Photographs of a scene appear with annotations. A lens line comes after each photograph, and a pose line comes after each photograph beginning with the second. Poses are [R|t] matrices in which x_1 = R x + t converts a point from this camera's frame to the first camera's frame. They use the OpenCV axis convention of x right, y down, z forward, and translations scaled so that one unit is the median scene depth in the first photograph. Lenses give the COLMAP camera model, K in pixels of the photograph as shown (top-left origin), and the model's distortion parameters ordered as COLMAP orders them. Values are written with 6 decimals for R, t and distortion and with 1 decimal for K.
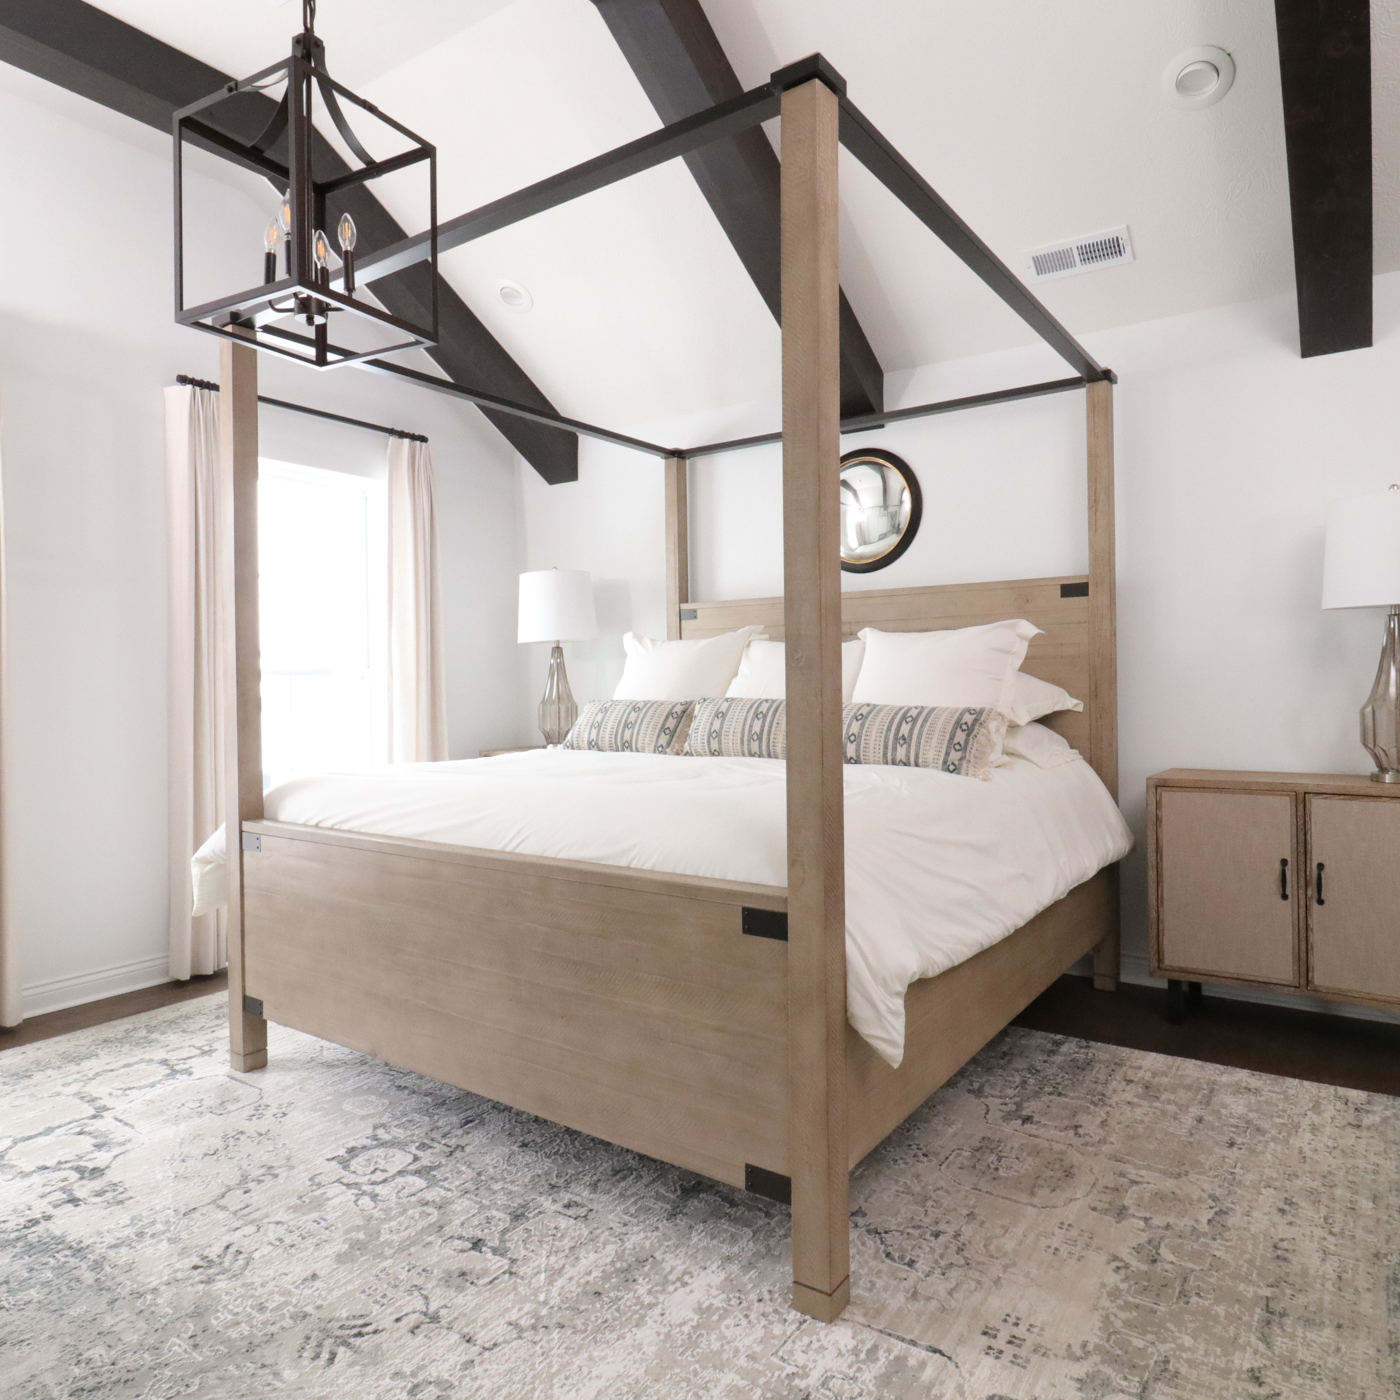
lens RADIAL K [[978.6, 0, 700.0], [0, 978.6, 700.0], [0, 0, 1]] dist [-0.000861, -0.001205]
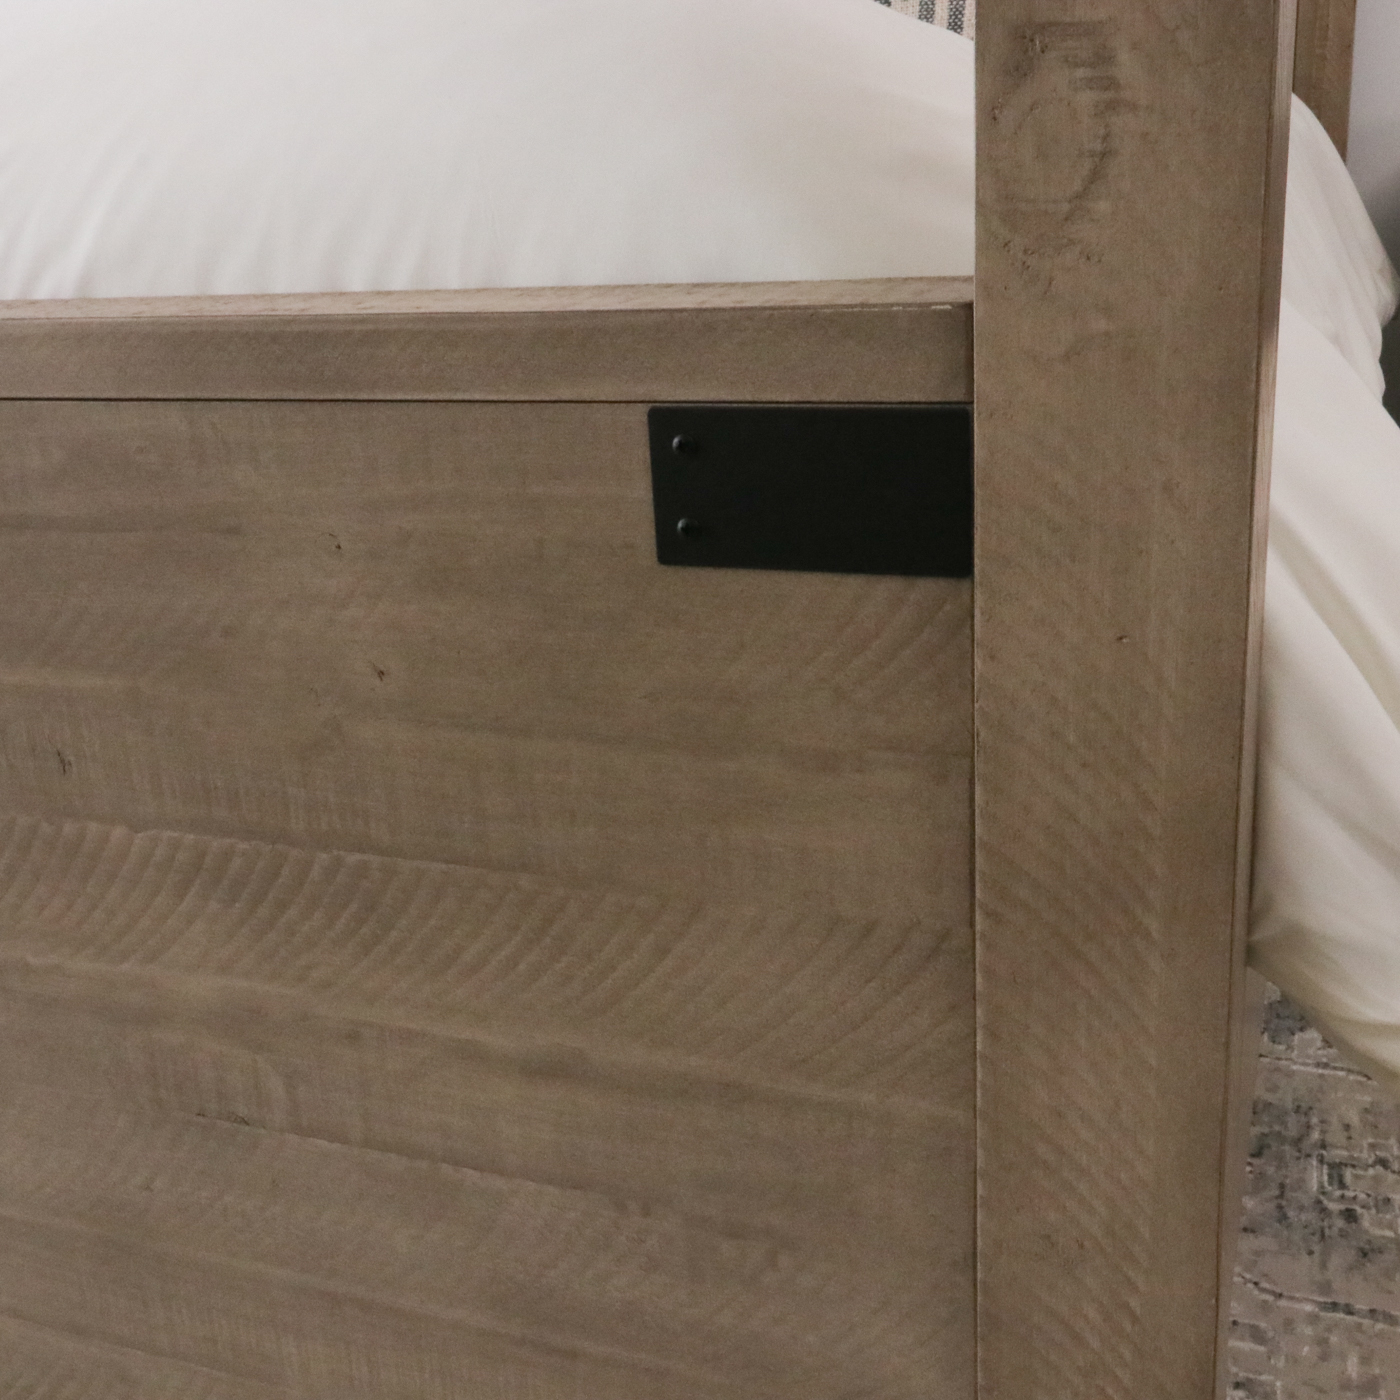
lens RADIAL K [[1591.7, 0, 700.0], [0, 1591.7, 700.0], [0, 0, 1]] dist [0.028757, 0.001830]
pose [[0.964351, -0.112269, 0.239631, -0.018851], [0.037487, 0.954368, 0.296270, 0.184056], [-0.261958, -0.276725, 0.924555, 0.755377]]
